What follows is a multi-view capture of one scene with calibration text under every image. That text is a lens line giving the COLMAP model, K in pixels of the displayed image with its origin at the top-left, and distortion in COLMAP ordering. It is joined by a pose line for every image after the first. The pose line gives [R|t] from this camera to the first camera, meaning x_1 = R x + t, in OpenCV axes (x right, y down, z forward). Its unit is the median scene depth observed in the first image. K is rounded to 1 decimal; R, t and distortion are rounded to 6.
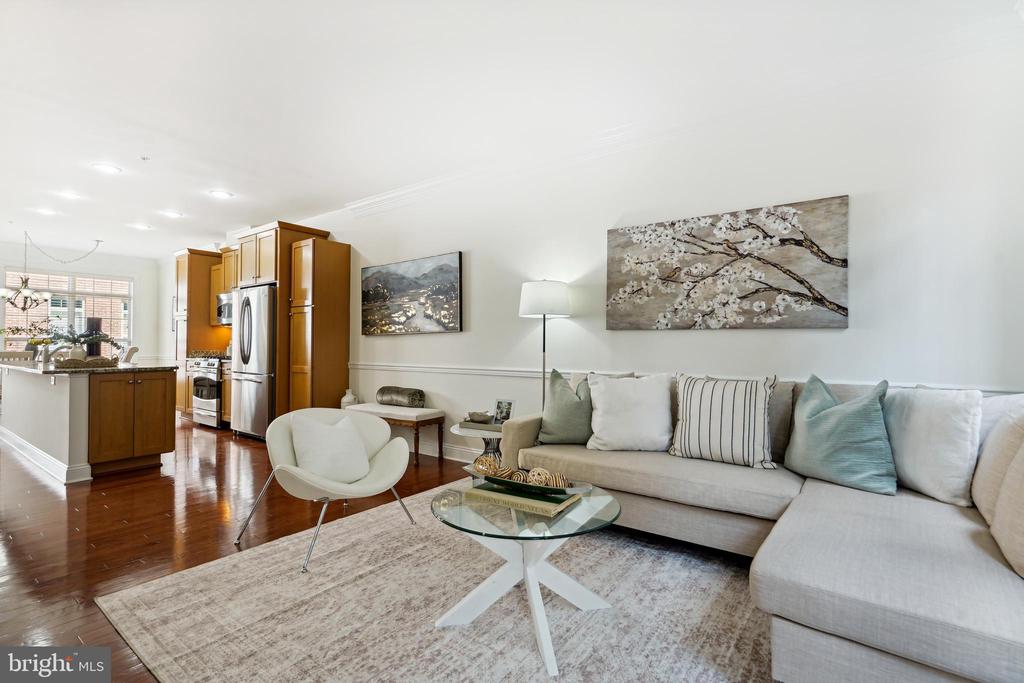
lens RADIAL K [[483.2, 0, 512.0], [0, 483.2, 341.5], [0, 0, 1]] dist [-0.000288, -0.000077]
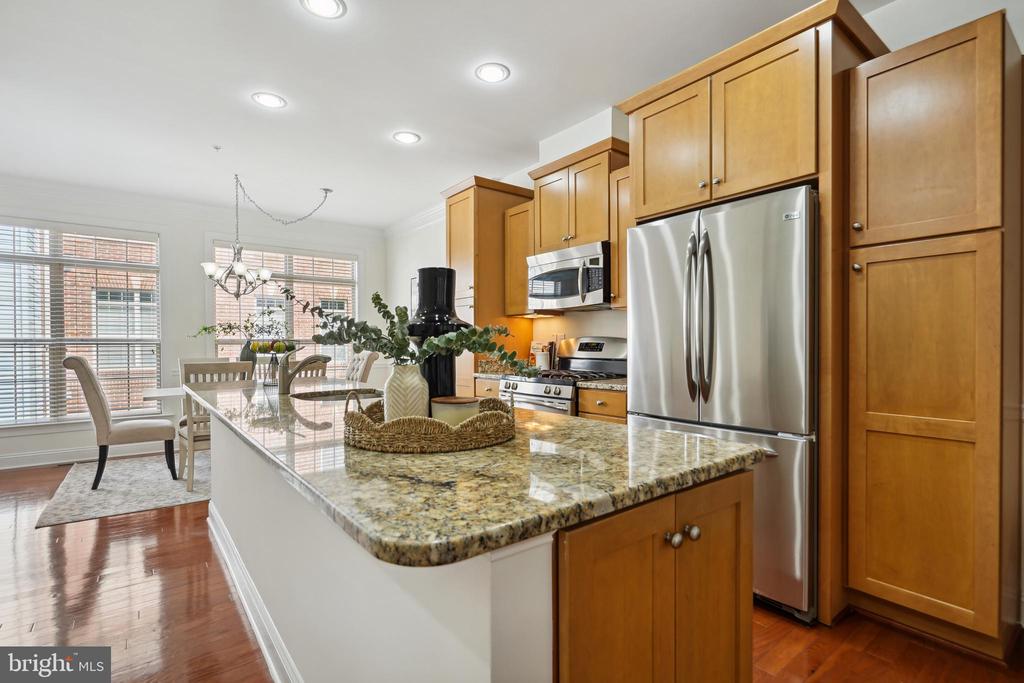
lens RADIAL K [[495.3, 0, 513.1], [0, 495.3, 347.8], [0, 0, 1]] dist [0.000733, -0.000067]
pose [[0.962564, -0.004382, -0.271021, -0.477487], [0.009013, 0.999834, 0.015844, -0.004044], [0.270906, -0.017694, 0.962443, 0.462115]]
